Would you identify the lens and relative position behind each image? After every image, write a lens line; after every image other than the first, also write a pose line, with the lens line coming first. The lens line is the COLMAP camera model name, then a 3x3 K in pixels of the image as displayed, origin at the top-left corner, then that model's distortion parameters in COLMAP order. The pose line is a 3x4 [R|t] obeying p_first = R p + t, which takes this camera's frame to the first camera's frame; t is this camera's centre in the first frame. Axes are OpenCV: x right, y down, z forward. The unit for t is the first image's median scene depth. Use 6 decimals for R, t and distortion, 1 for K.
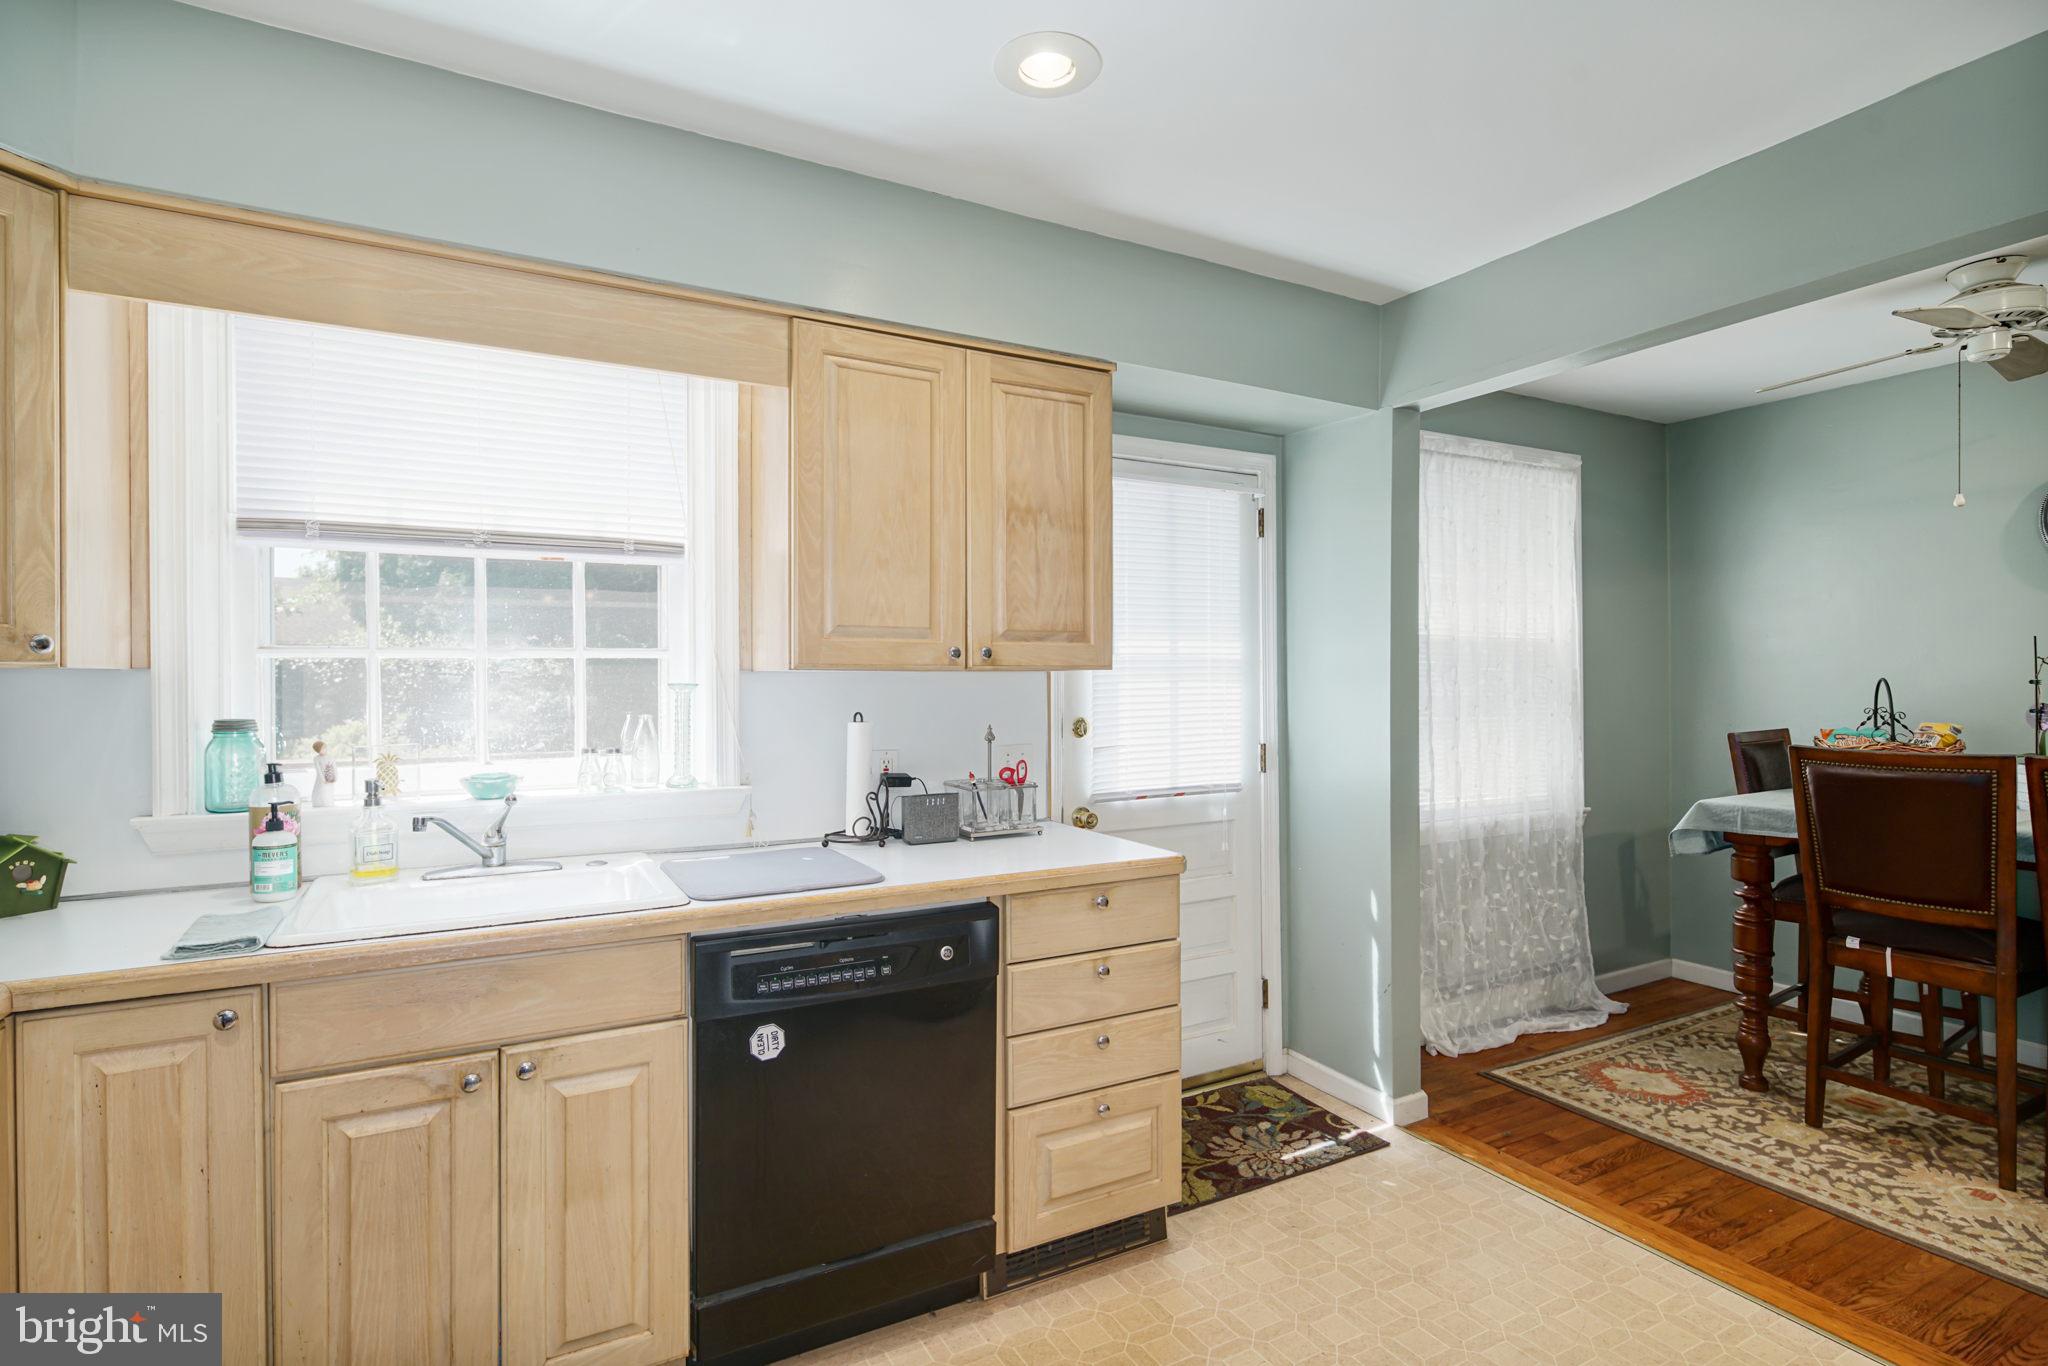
lens RADIAL K [[1009.3, 0, 1024.0], [0, 1009.3, 683.0], [0, 0, 1]] dist [-0.000517, -0.000302]
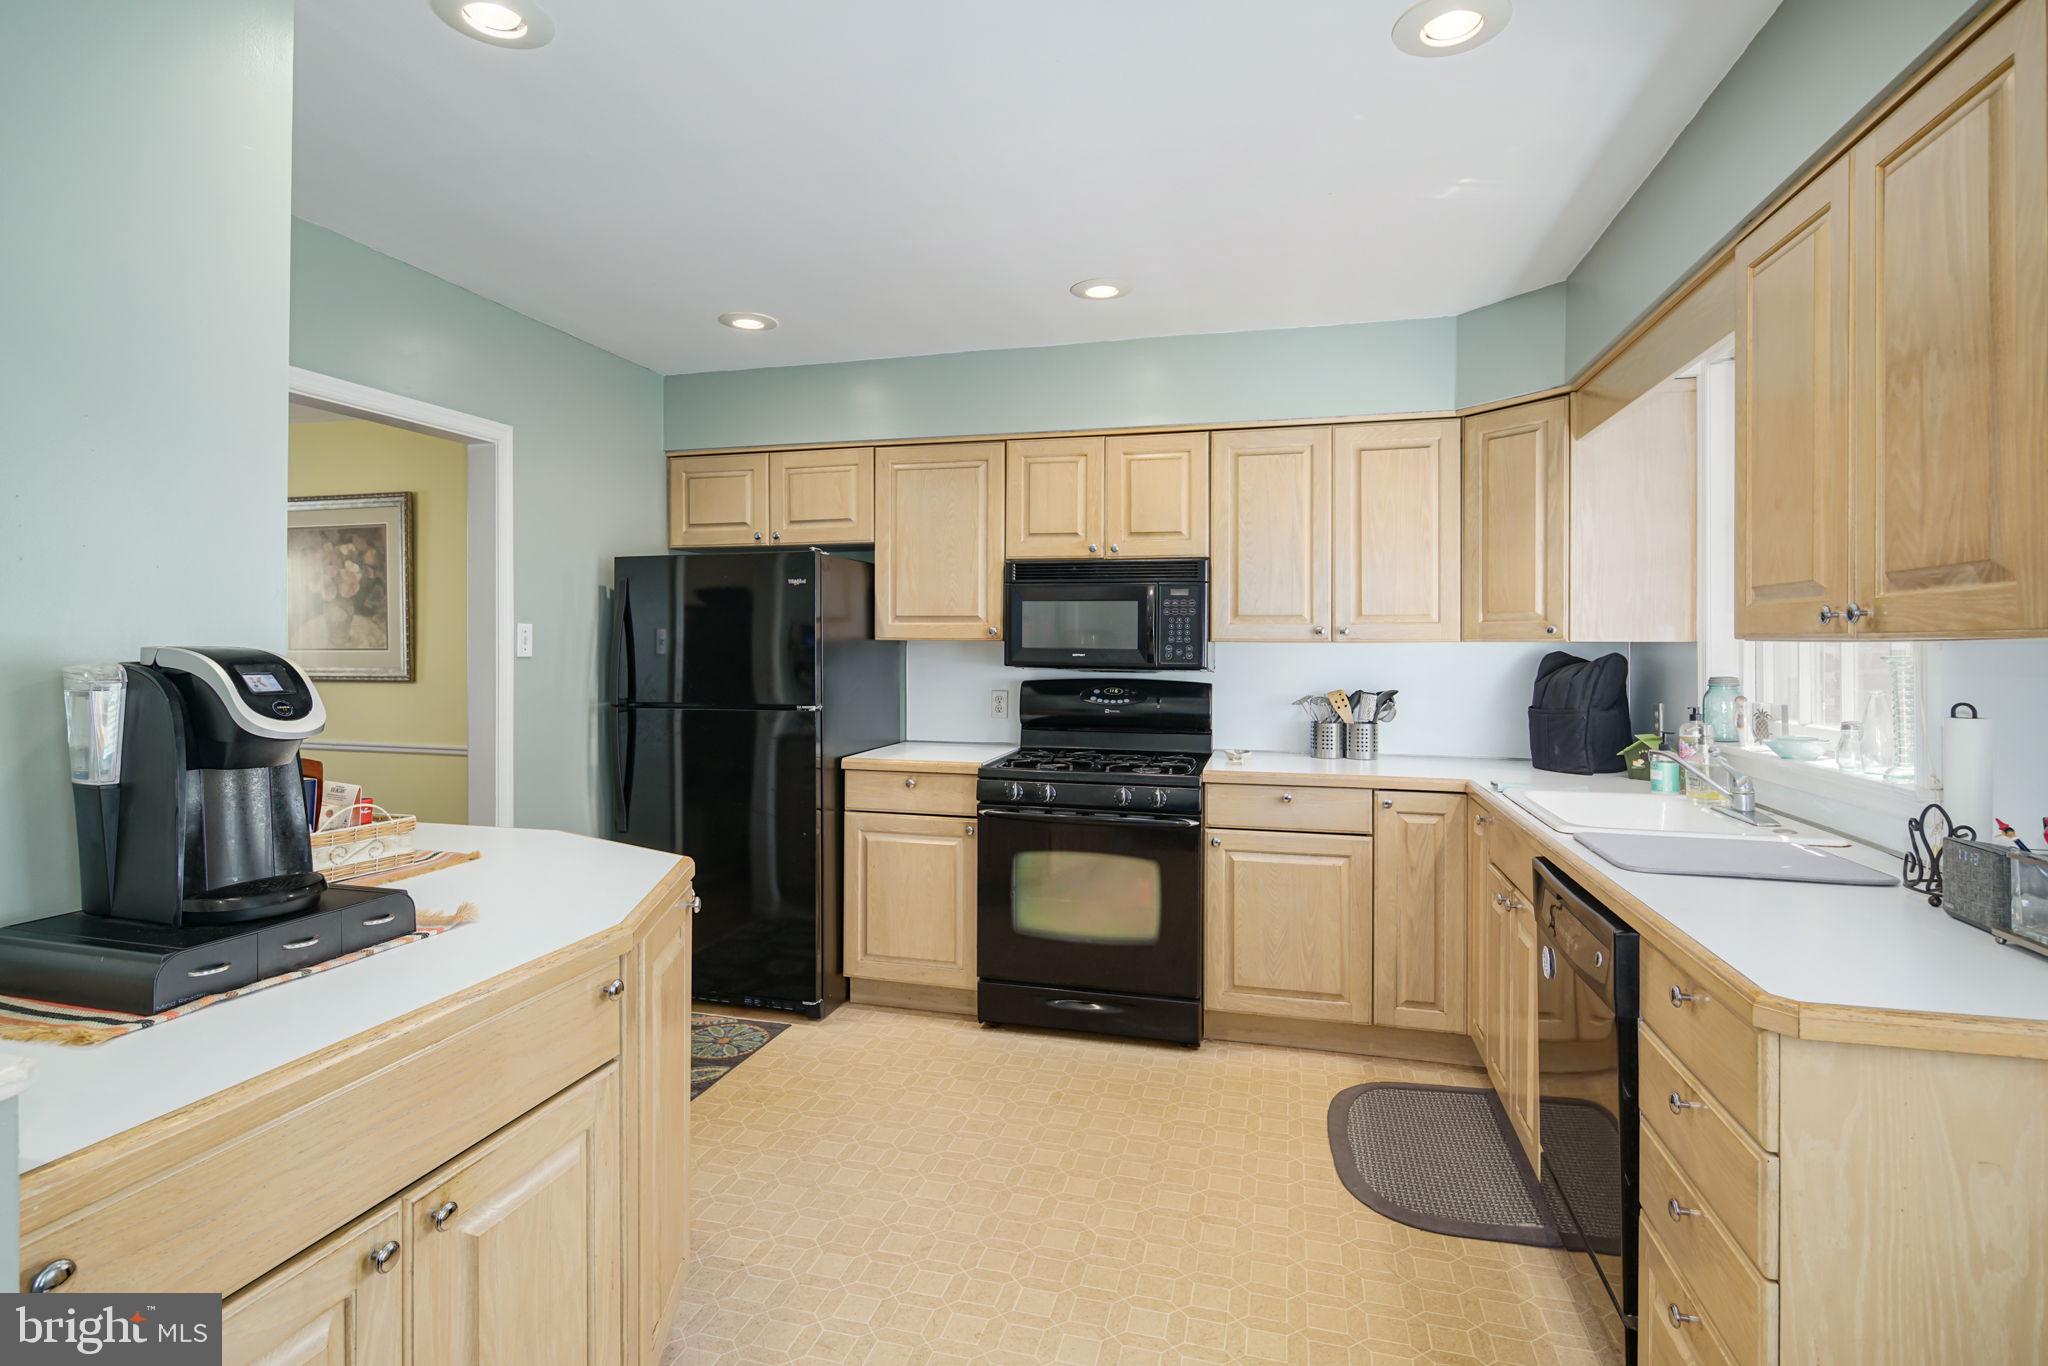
lens RADIAL K [[1013.8, 0, 1014.3], [0, 1013.8, 608.3], [0, 0, 1]] dist [0.001244, -0.000190]
pose [[-0.690588, -0.024404, -0.722837, 0.854687], [-0.002644, 0.999509, -0.031219, -0.011890], [0.723244, -0.019649, -0.690313, 1.149019]]
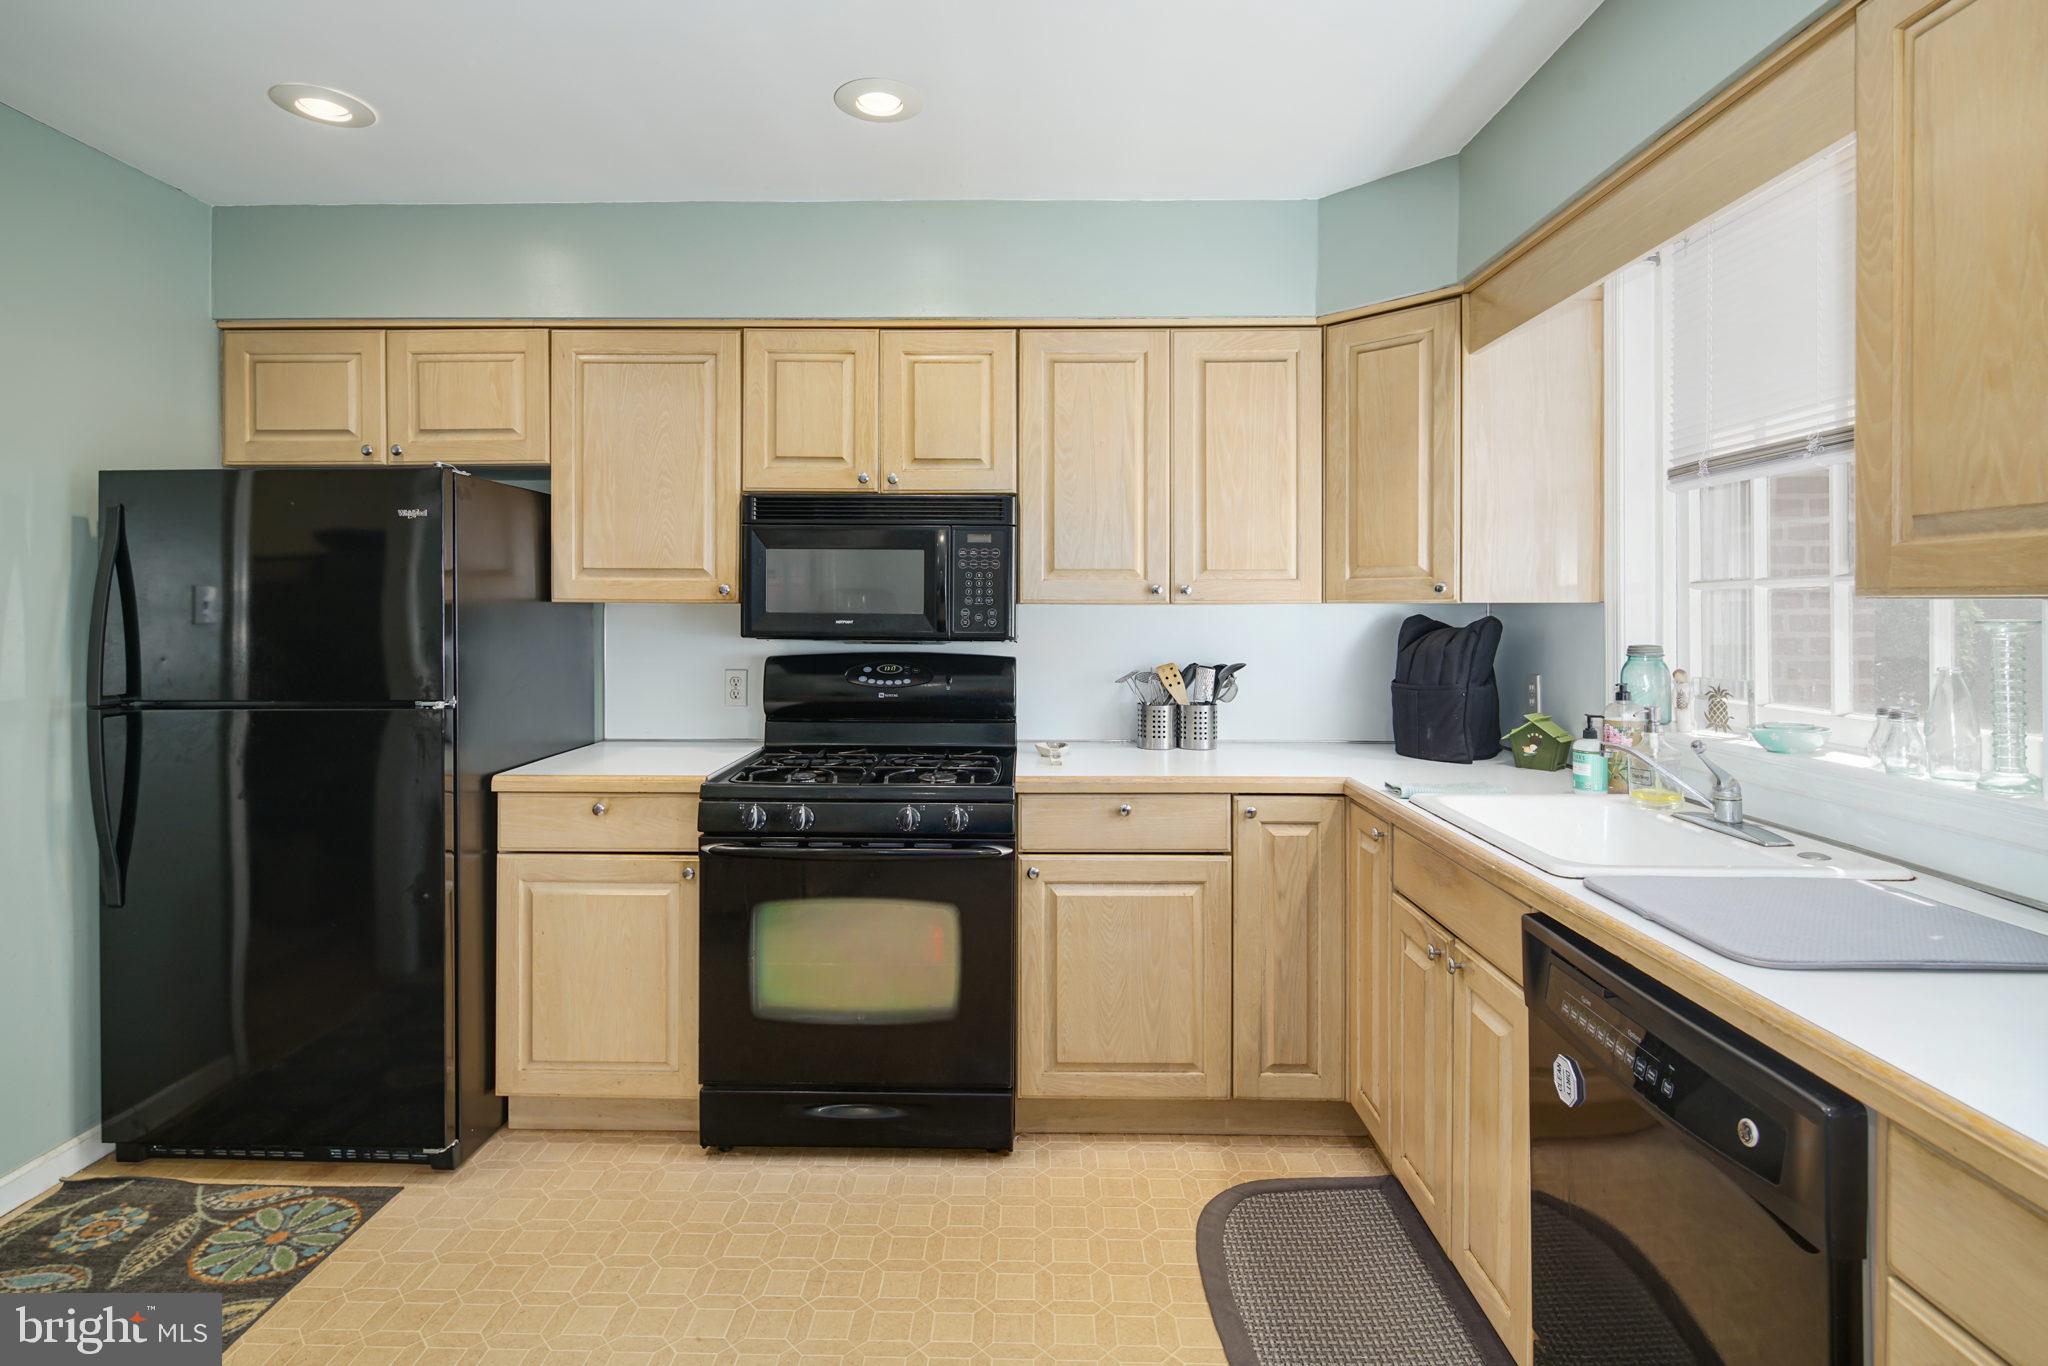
lens RADIAL K [[1013.8, 0, 1014.3], [0, 1013.8, 608.3], [0, 0, 1]] dist [0.001244, -0.000190]
pose [[-0.498291, 0.003281, -0.867004, 0.539048], [-0.001213, 0.999989, 0.004481, -0.009868], [0.867009, 0.003285, -0.498281, 0.865248]]
